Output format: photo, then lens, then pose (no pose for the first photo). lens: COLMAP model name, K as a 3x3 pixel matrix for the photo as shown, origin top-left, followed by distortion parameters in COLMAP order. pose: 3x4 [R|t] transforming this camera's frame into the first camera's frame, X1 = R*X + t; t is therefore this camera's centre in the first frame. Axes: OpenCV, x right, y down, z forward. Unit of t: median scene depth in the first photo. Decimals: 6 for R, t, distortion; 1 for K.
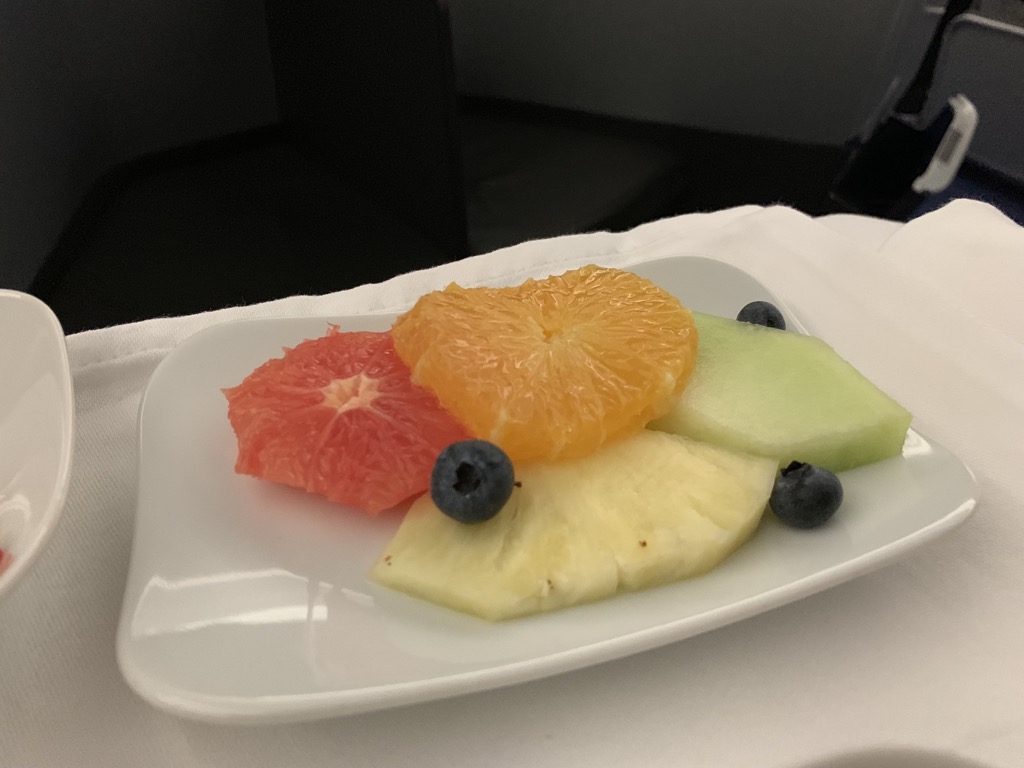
lens RADIAL K [[824.4, 0, 512.0], [0, 824.4, 384.0], [0, 0, 1]] dist [0.117514, -0.136995]
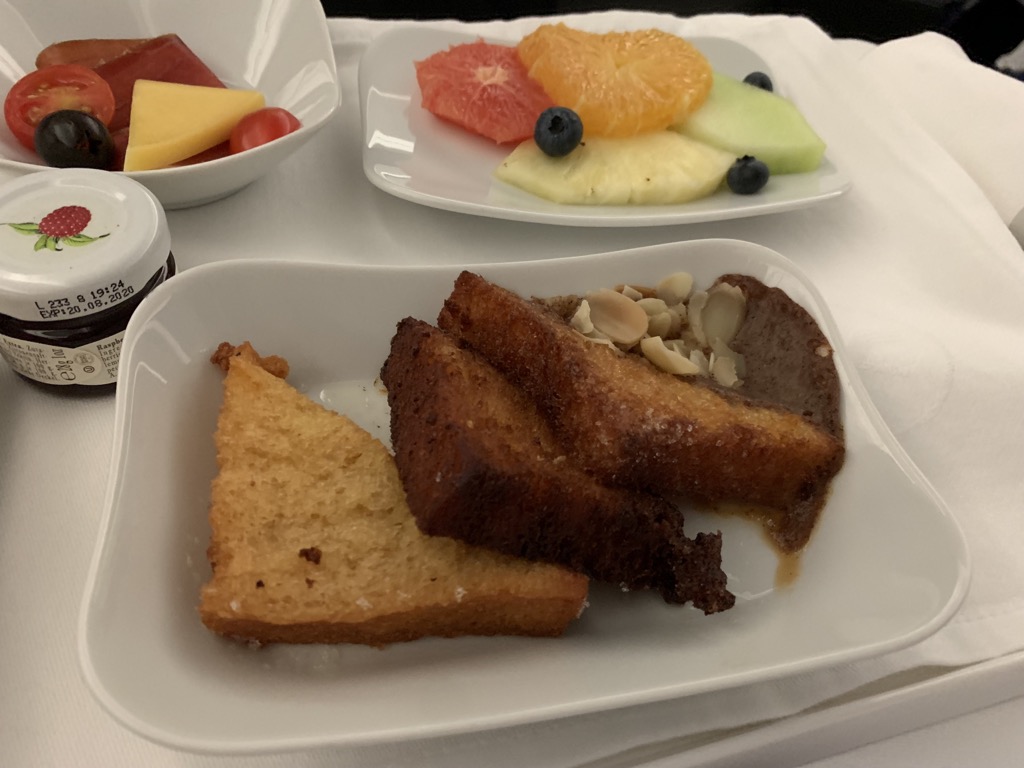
lens RADIAL K [[806.5, 0, 512.0], [0, 806.5, 384.0], [0, 0, 1]] dist [0.078309, -0.127370]
pose [[0.983522, 0.179159, -0.024230, -0.007274], [-0.170554, 0.963923, 0.204363, 0.264730], [0.059969, -0.196863, 0.978595, -0.690331]]
